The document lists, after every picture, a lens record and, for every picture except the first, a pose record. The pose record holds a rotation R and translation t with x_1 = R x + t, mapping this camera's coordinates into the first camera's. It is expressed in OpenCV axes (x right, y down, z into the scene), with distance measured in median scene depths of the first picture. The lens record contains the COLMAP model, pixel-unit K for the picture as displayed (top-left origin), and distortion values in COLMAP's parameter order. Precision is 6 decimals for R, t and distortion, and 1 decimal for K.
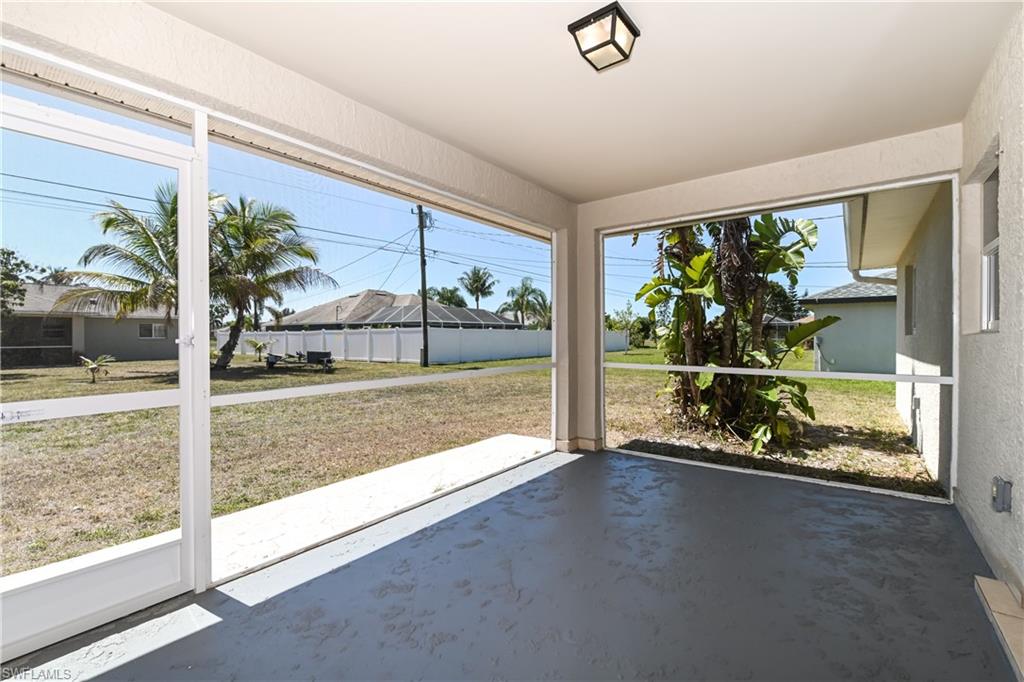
lens RADIAL K [[437.3, 0, 513.3], [0, 437.3, 342.6], [0, 0, 1]] dist [0.018944, 0.000422]
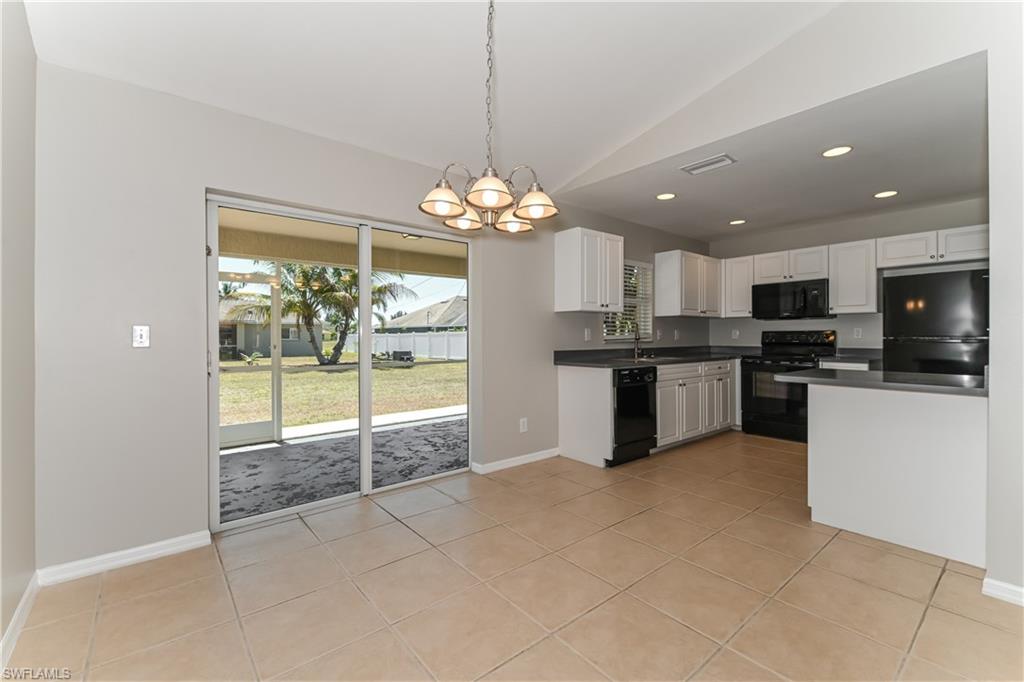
lens RADIAL K [[437.3, 0, 522.4], [0, 437.3, 339.3], [0, 0, 1]] dist [0.018944, 0.000422]
pose [[0.979145, 0.003197, -0.203136, 0.120534], [-0.004932, 0.999956, -0.008033, -0.003667], [0.203101, 0.008868, 0.979118, -0.122997]]
